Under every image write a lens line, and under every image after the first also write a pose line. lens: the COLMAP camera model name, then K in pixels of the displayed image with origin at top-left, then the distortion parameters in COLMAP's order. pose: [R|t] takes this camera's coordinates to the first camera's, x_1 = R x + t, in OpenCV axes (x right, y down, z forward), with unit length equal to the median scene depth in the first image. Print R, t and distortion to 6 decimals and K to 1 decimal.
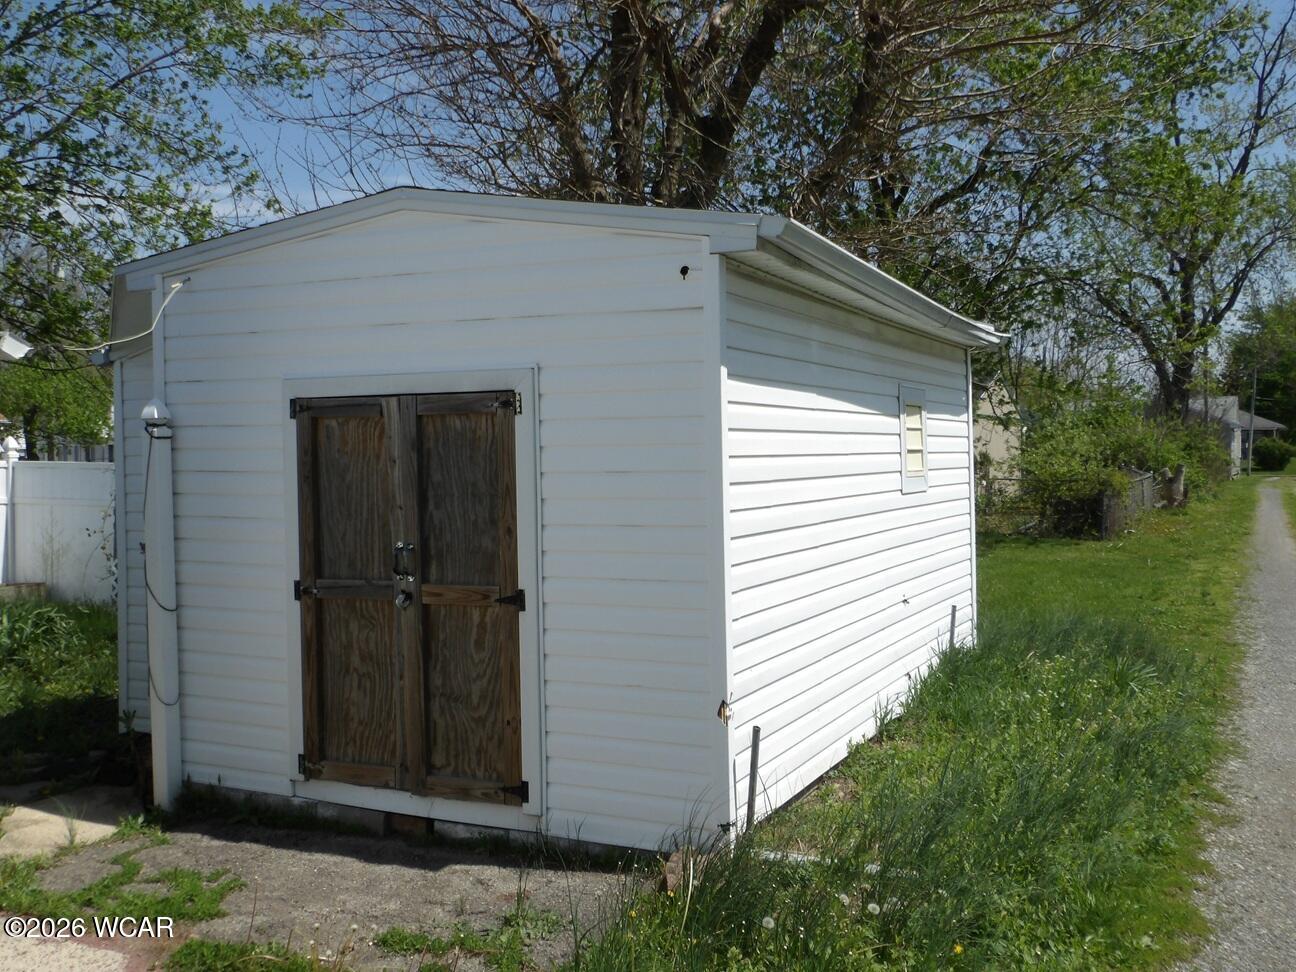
lens RADIAL K [[1271.0, 0, 648.0], [0, 1271.0, 486.0], [0, 0, 1]] dist [-0.015338, -0.024117]
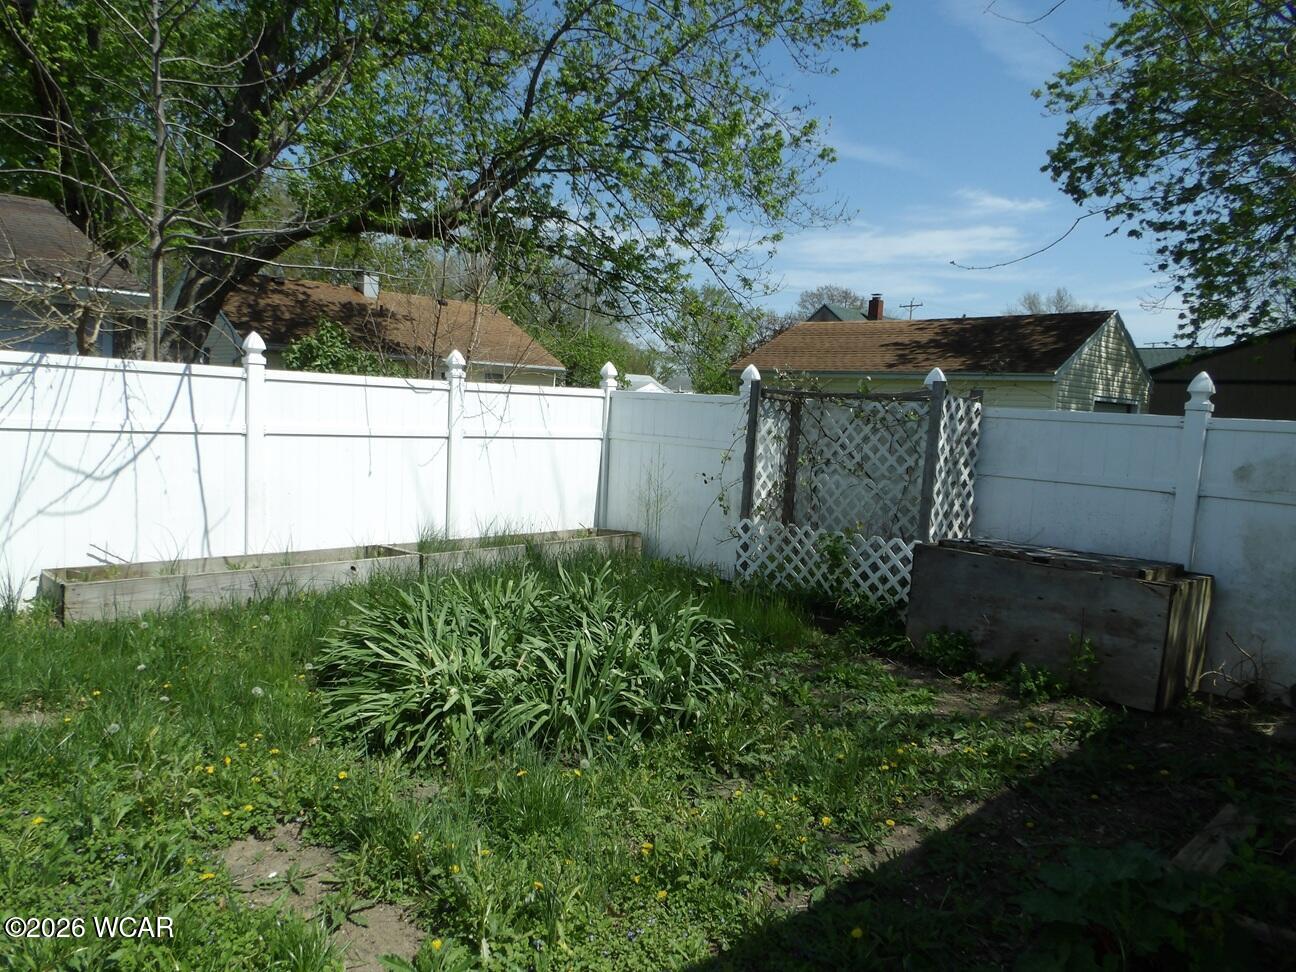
lens RADIAL K [[894.5, 0, 648.0], [0, 894.5, 486.0], [0, 0, 1]] dist [-0.000918, 0.000411]
pose [[0.938053, 0.074429, -0.338403, -0.300220], [-0.055714, 0.996348, 0.064699, 0.005637], [0.341982, -0.041837, 0.938775, 0.481612]]
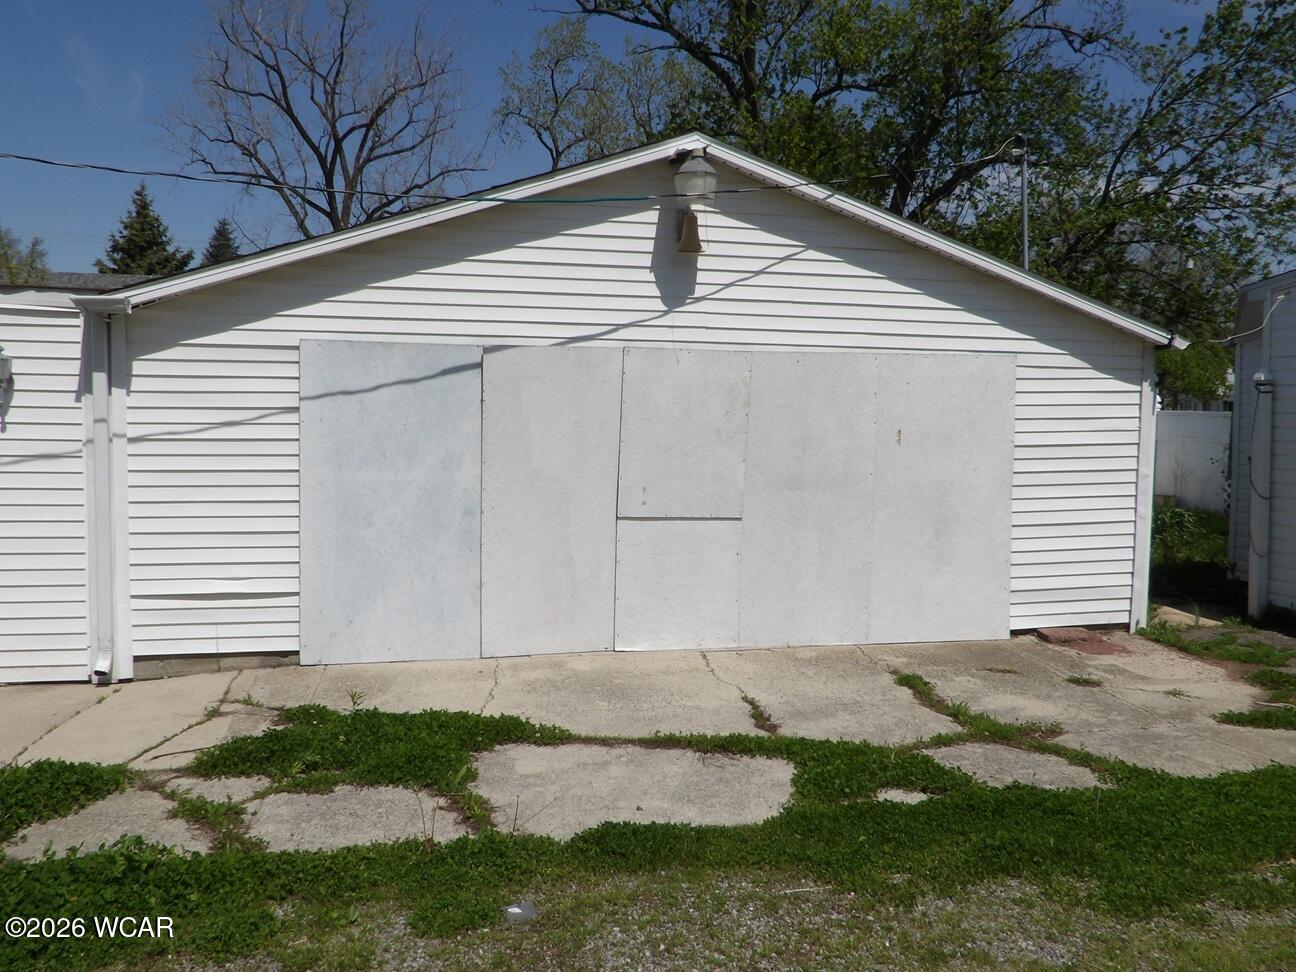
lens RADIAL K [[1054.2, 0, 648.0], [0, 1054.2, 486.0], [0, 0, 1]] dist [-0.011705, -0.002890]
pose [[0.620129, 0.059537, -0.782237, 0.091737], [-0.022193, 0.998048, 0.058369, 0.010412], [0.784186, -0.018836, 0.620240, -0.227505]]
